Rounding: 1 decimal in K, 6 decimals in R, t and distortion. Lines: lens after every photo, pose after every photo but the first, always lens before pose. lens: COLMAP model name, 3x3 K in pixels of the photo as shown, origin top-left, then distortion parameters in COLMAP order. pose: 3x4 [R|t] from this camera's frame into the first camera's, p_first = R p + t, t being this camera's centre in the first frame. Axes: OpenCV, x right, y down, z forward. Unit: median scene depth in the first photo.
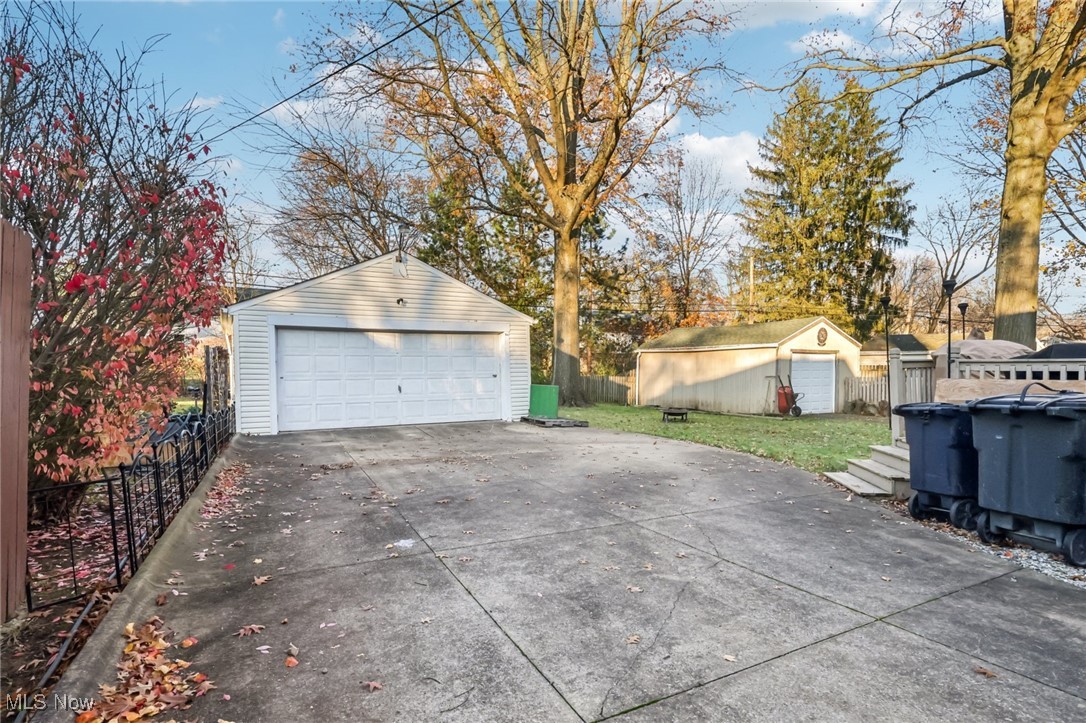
lens RADIAL K [[556.0, 0, 534.2], [0, 556.0, 380.6], [0, 0, 1]] dist [0.001548, 0.001830]
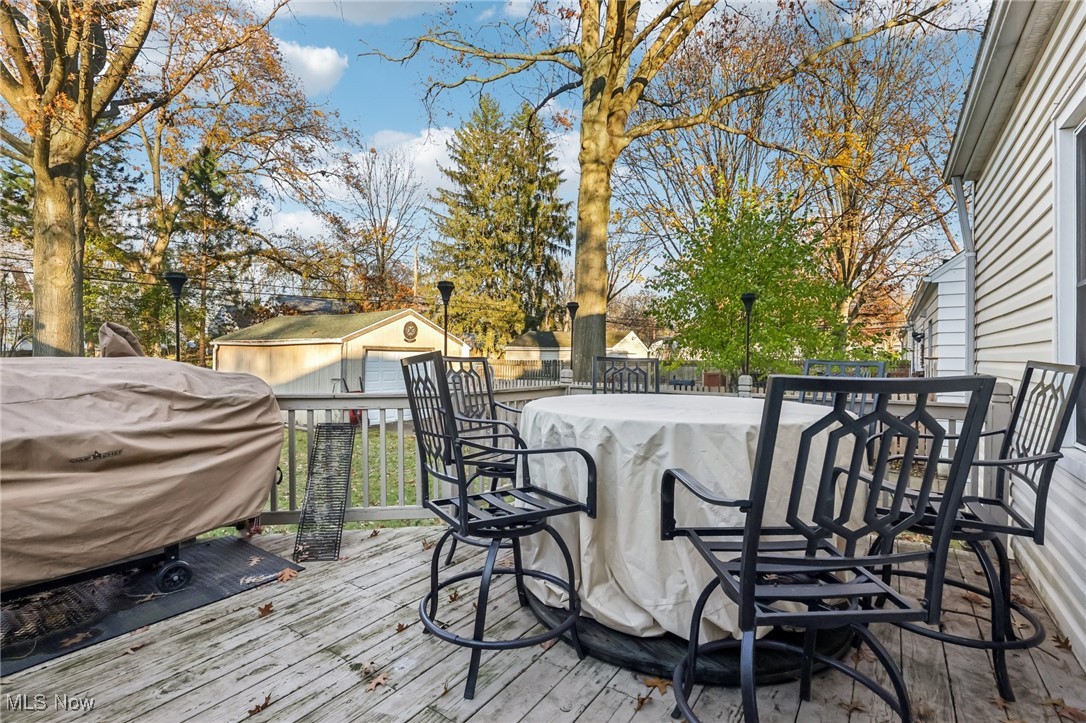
lens RADIAL K [[503.9, 0, 545.8], [0, 503.9, 355.9], [0, 0, 1]] dist [-0.009893, 0.001095]
pose [[0.889738, 0.006586, 0.456424, 0.153019], [0.002064, 0.999828, -0.018451, -0.011497], [-0.456467, 0.017359, 0.889571, 0.089837]]
